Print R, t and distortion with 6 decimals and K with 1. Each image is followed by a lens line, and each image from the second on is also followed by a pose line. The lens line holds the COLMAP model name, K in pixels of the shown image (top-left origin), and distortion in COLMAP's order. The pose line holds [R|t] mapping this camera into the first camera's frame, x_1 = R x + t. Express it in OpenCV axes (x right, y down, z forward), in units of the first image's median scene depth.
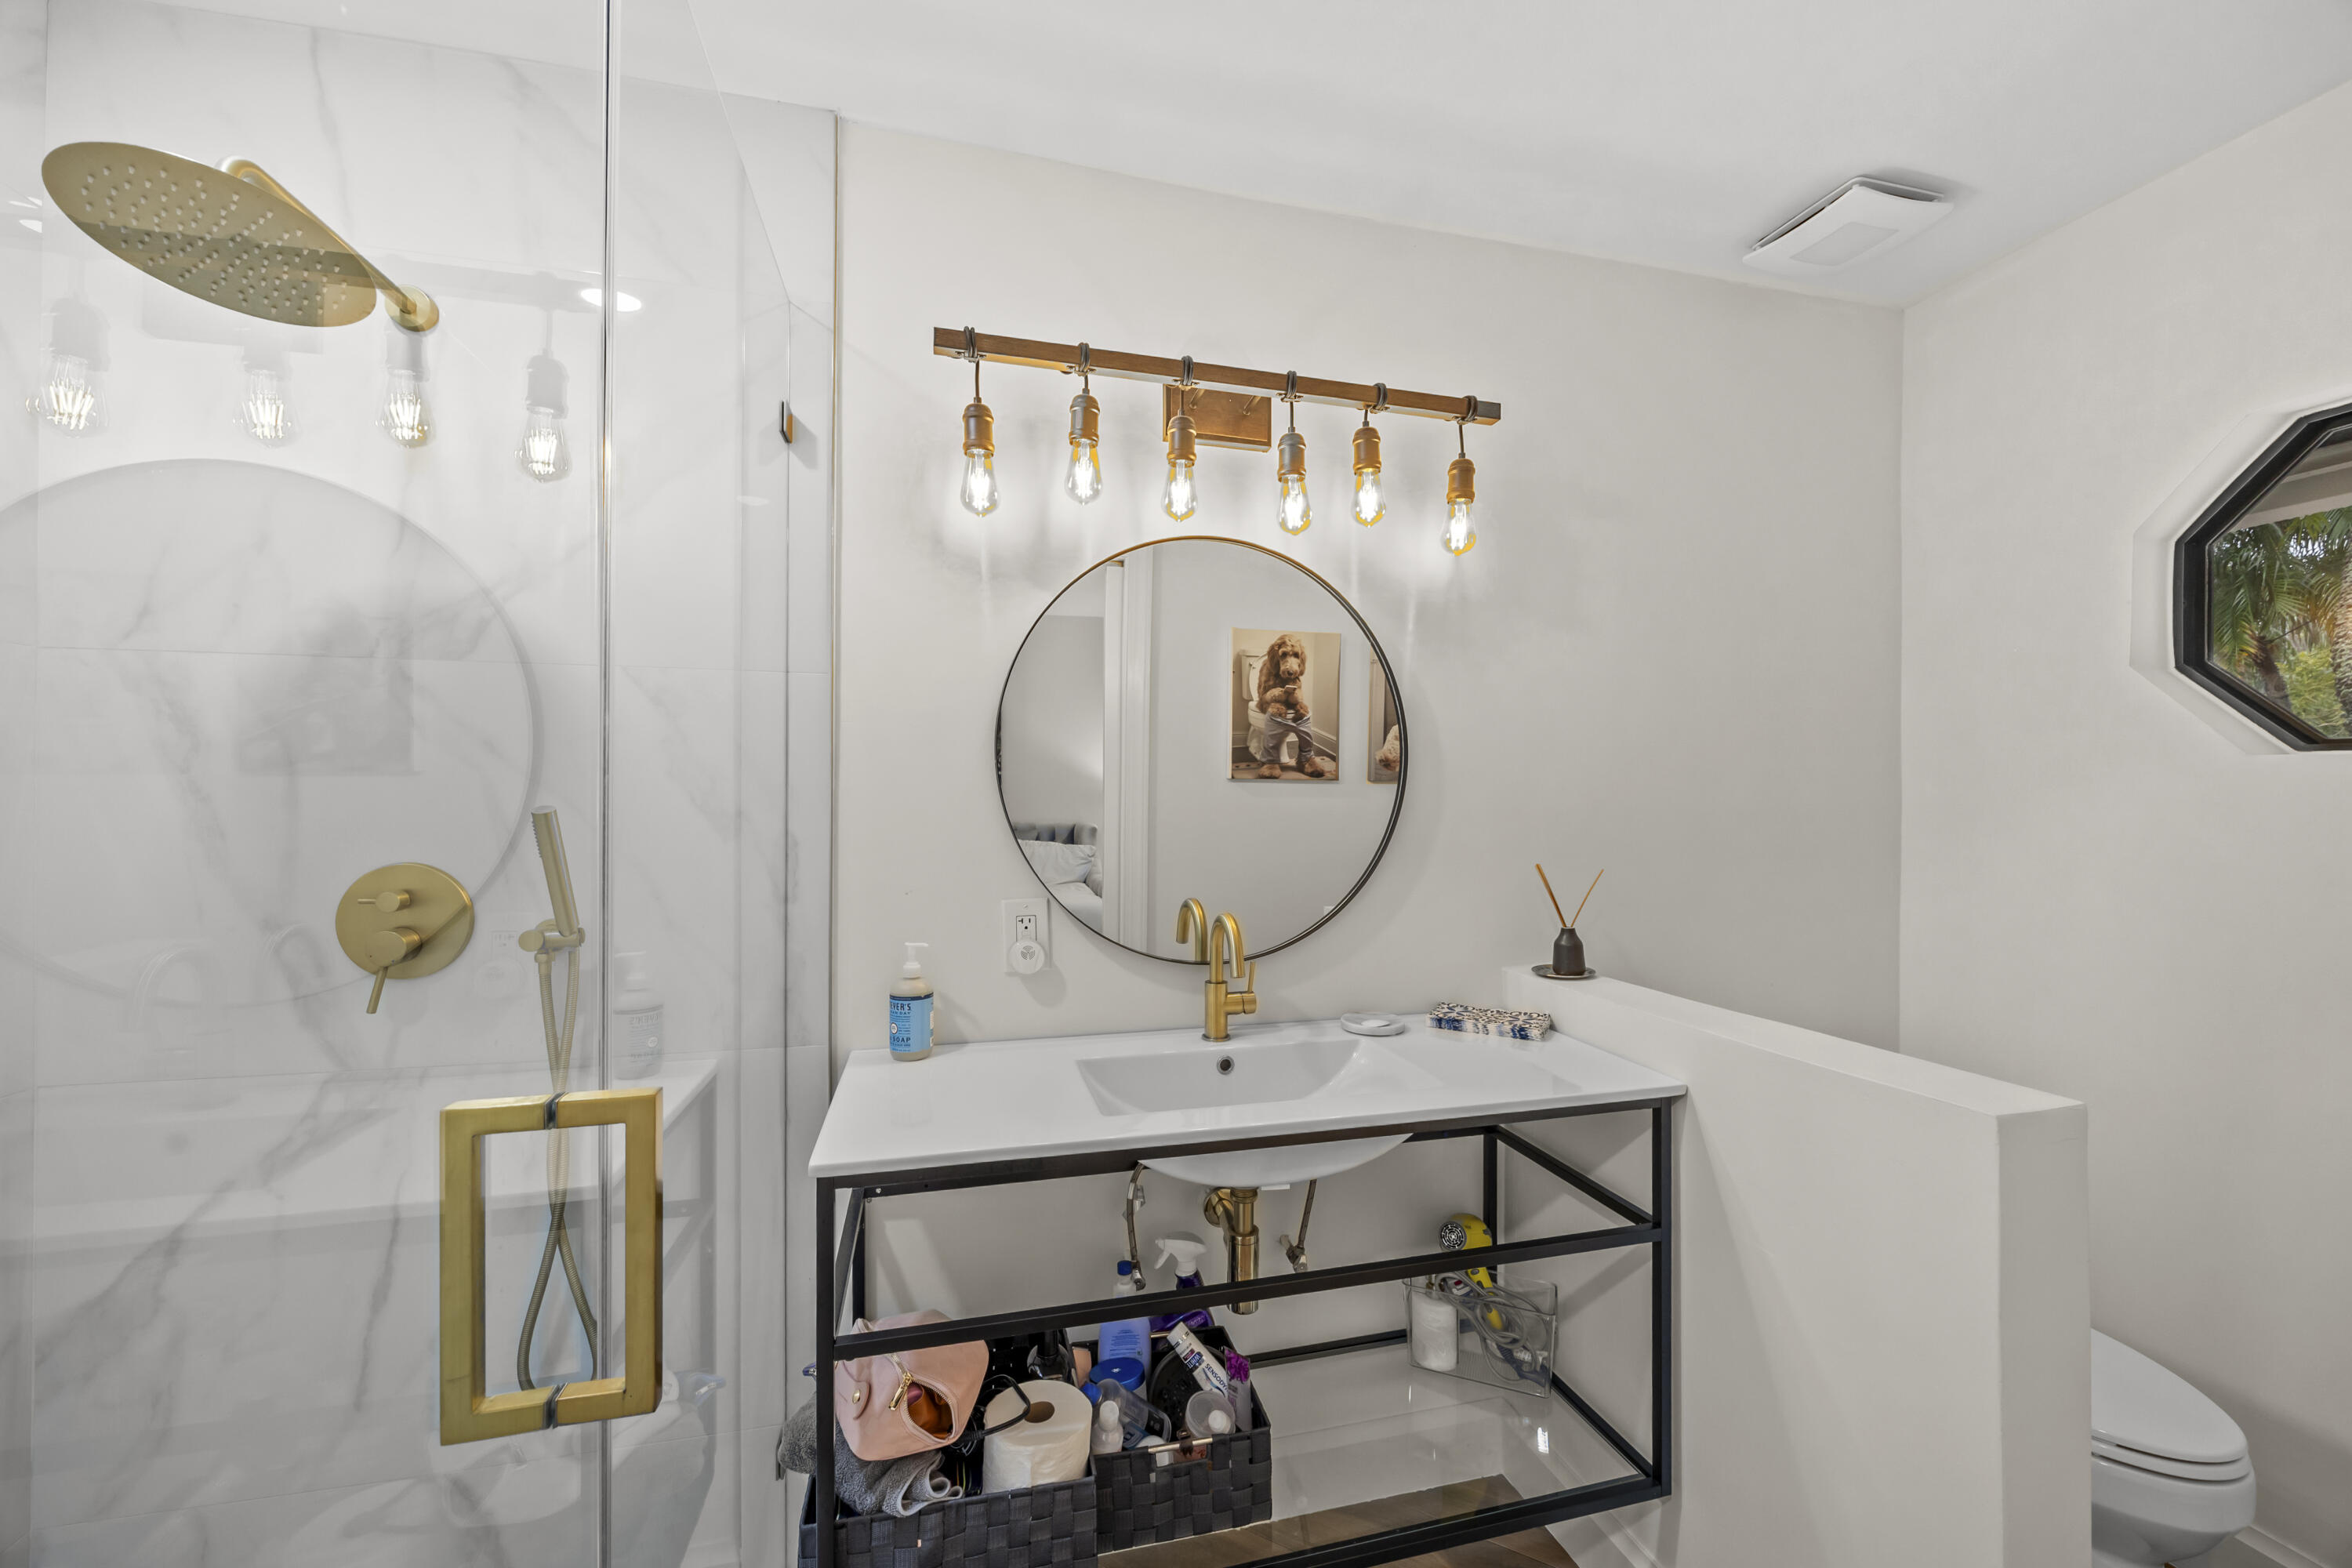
lens RADIAL K [[900.8, 0, 1187.7], [0, 900.8, 789.8], [0, 0, 1]] dist [-0.000409, 0.000367]
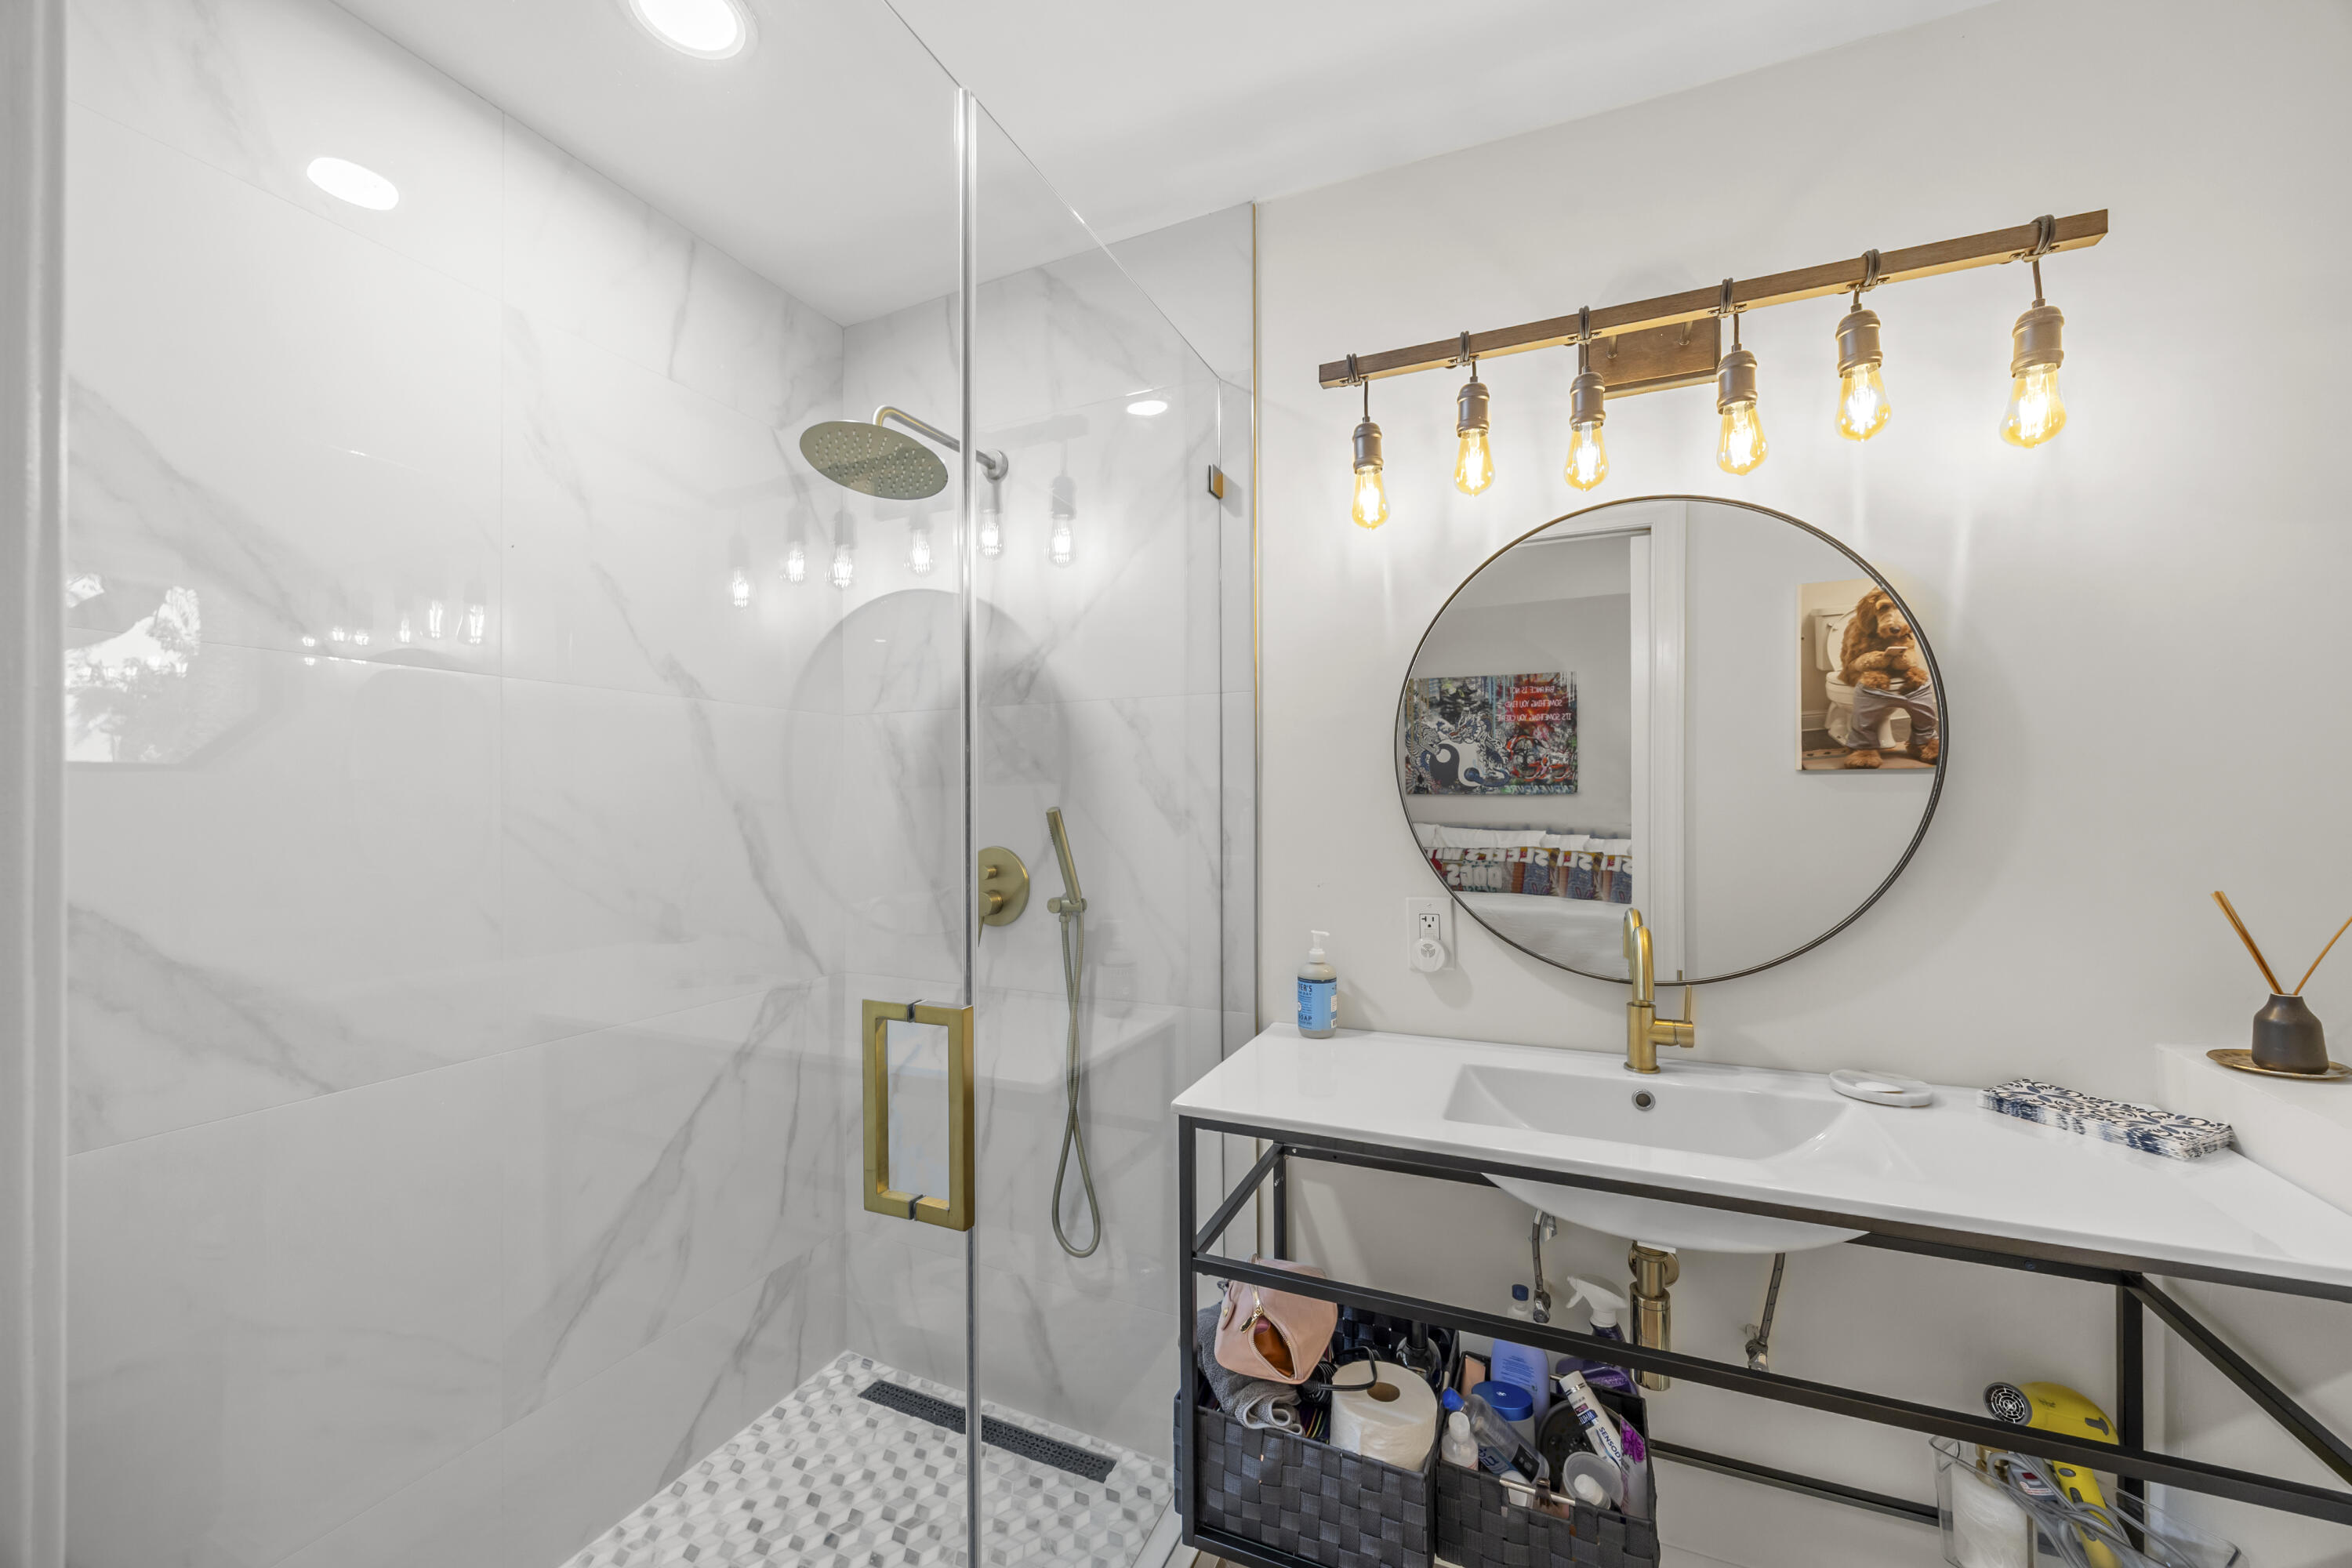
lens RADIAL K [[900.8, 0, 1184.6], [0, 900.8, 789.4], [0, 0, 1]] dist [-0.000409, 0.000367]
pose [[0.787079, -0.015242, -0.616664, 0.234107], [0.015871, 0.999864, -0.004457, 0.000290], [0.616648, -0.006279, 0.787214, 0.038304]]
